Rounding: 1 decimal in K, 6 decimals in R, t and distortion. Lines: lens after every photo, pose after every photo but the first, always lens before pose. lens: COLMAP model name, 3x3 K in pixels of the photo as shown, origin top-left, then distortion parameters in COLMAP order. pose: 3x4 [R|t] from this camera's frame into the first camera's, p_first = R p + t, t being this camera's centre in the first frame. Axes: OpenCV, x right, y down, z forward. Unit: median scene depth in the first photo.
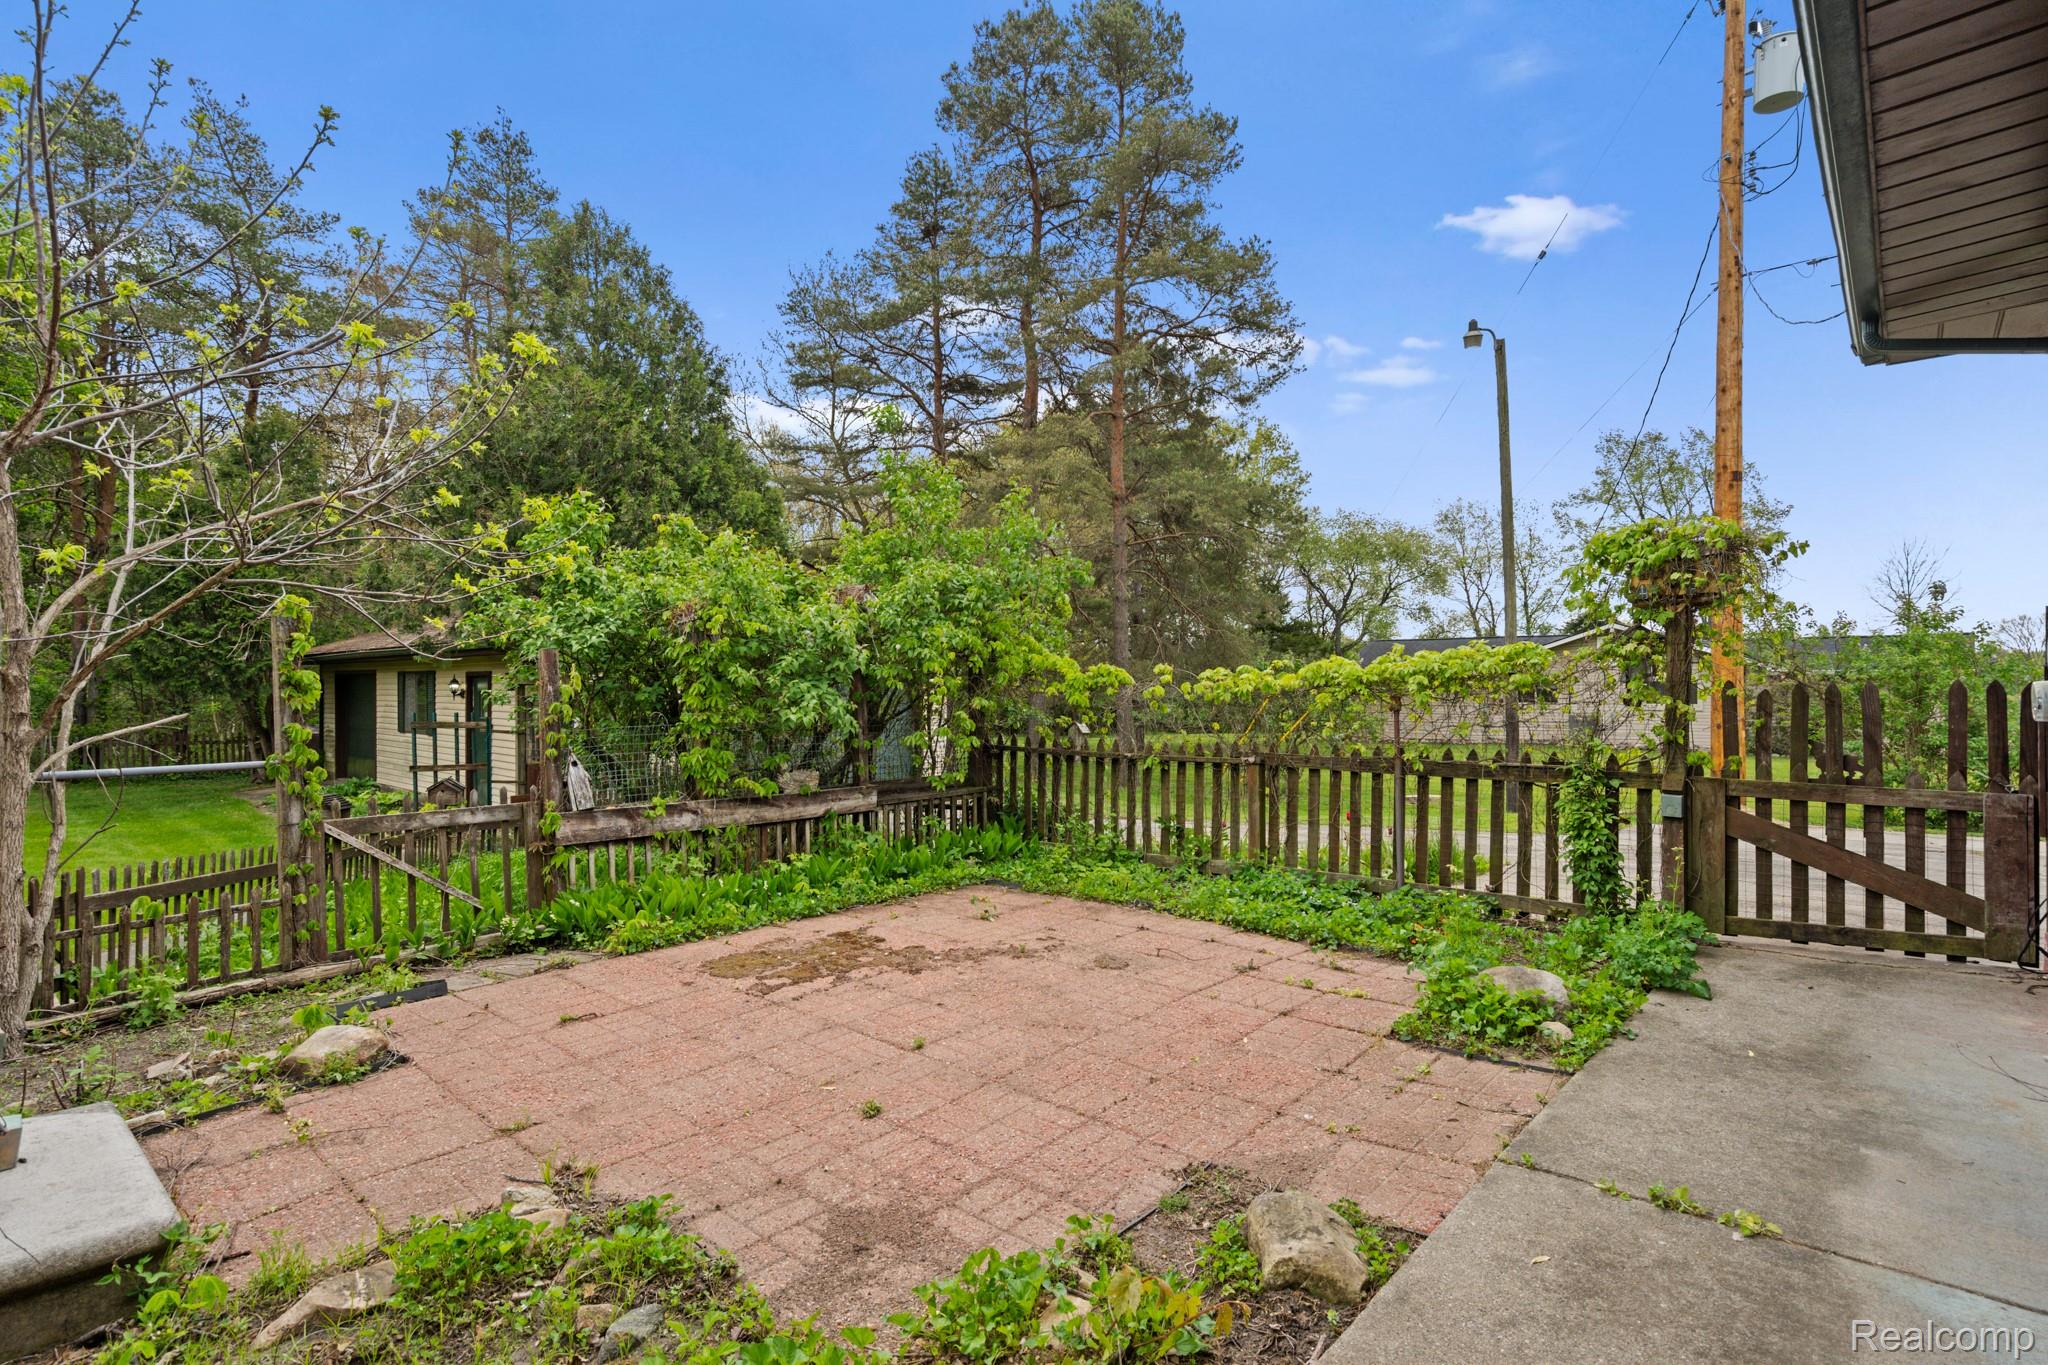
lens RADIAL K [[997.4, 0, 1021.9], [0, 997.4, 688.4], [0, 0, 1]] dist [0.006839, -0.000356]
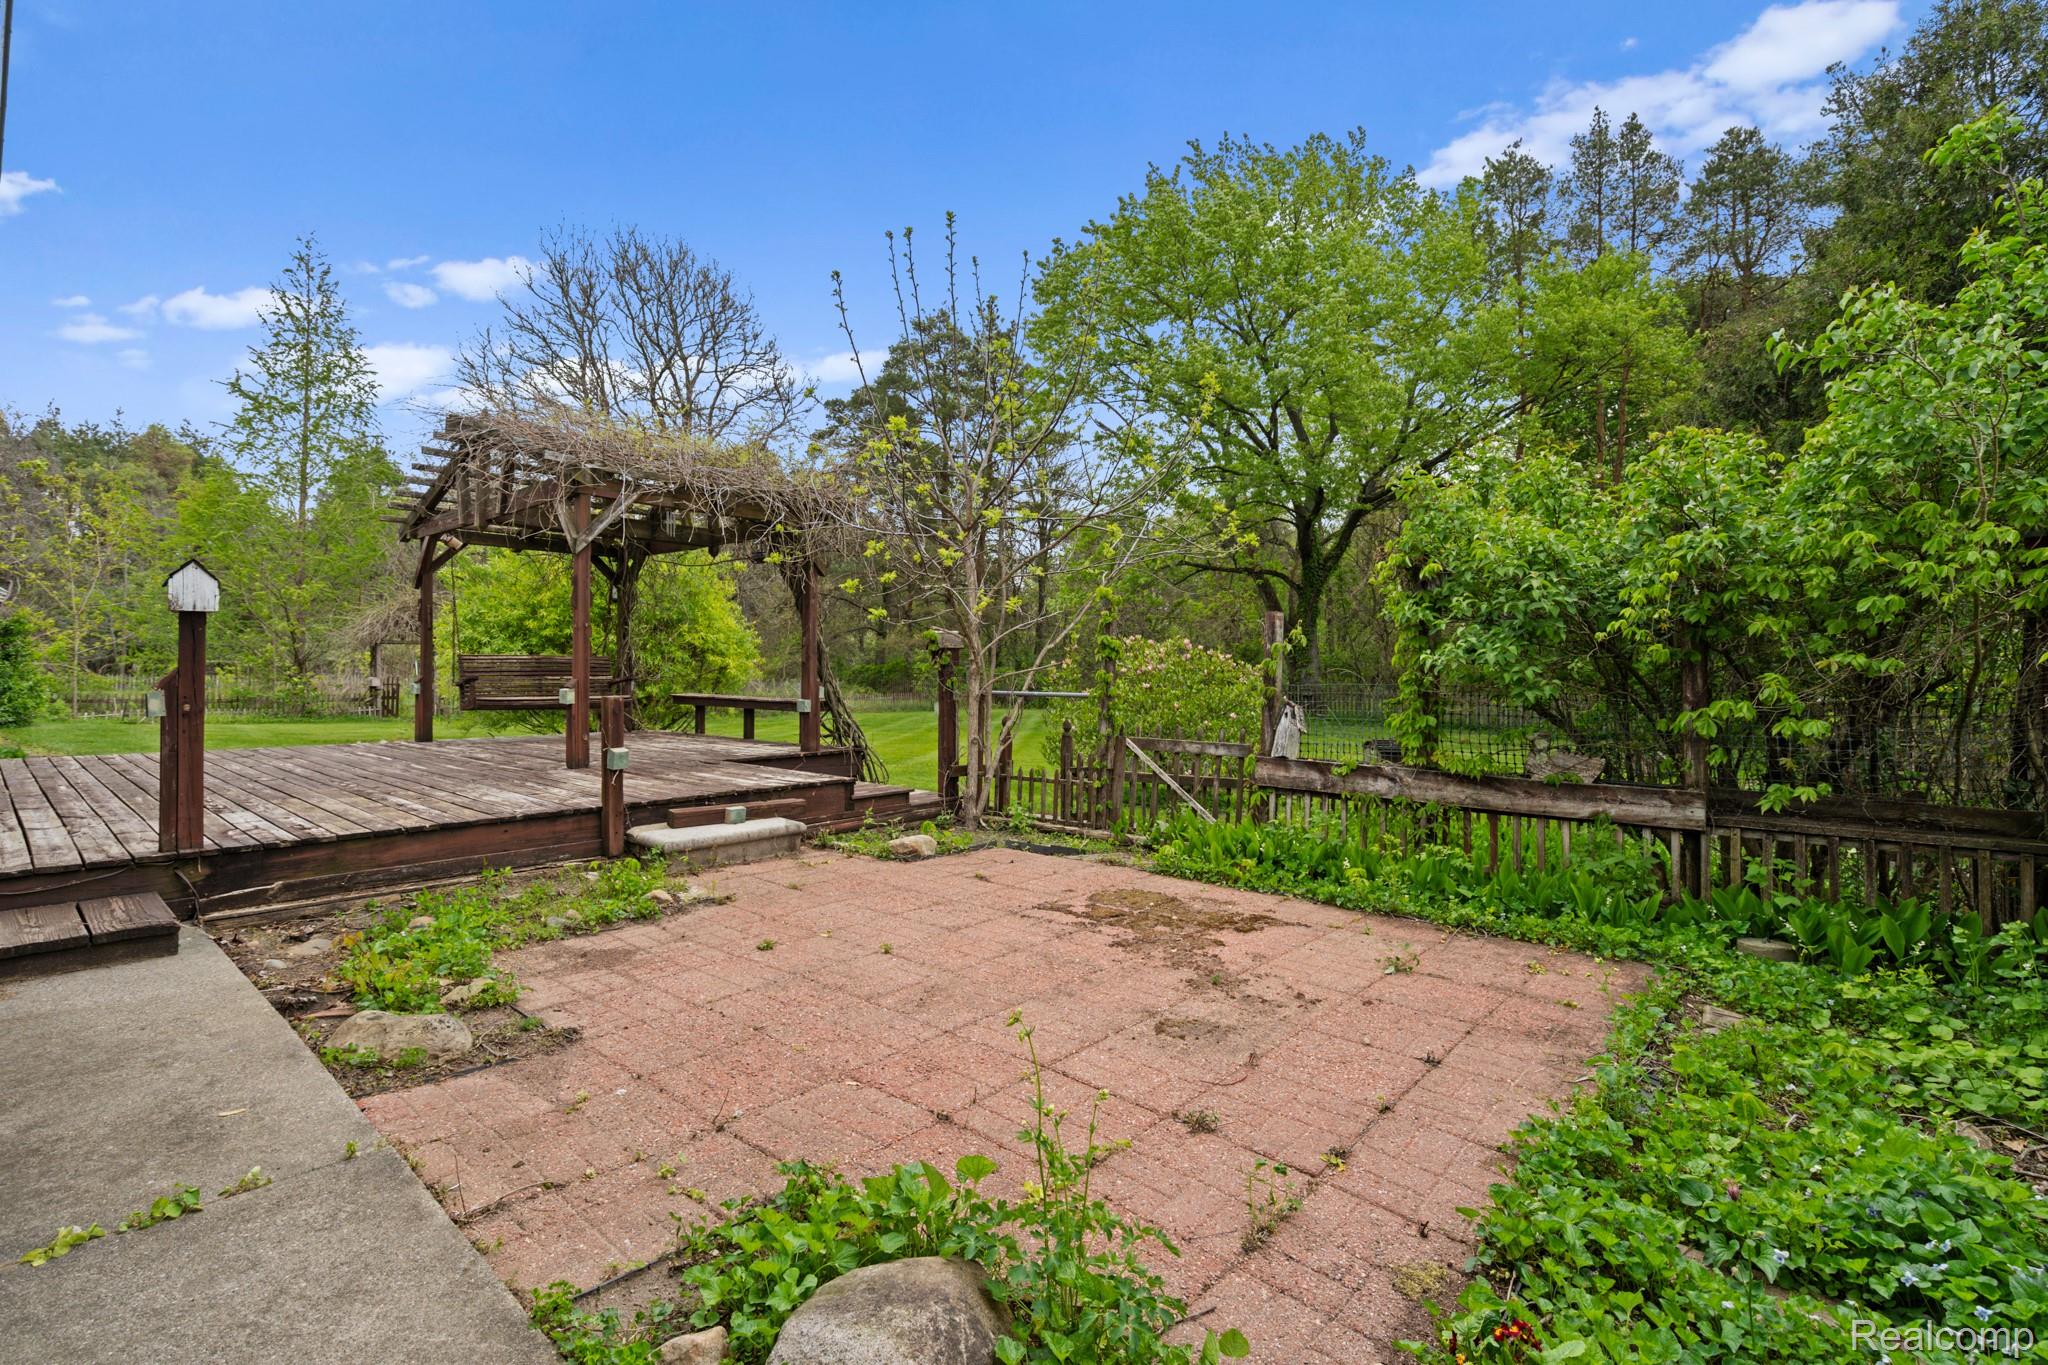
lens RADIAL K [[945.5, 0, 1021.7], [0, 945.5, 666.2], [0, 0, 1]] dist [-0.002715, 0.001239]
pose [[-0.008250, 0.003073, -0.999961, 0.754794], [-0.002700, 0.999992, 0.003095, 0.023293], [0.999962, 0.002725, -0.008241, 0.903909]]
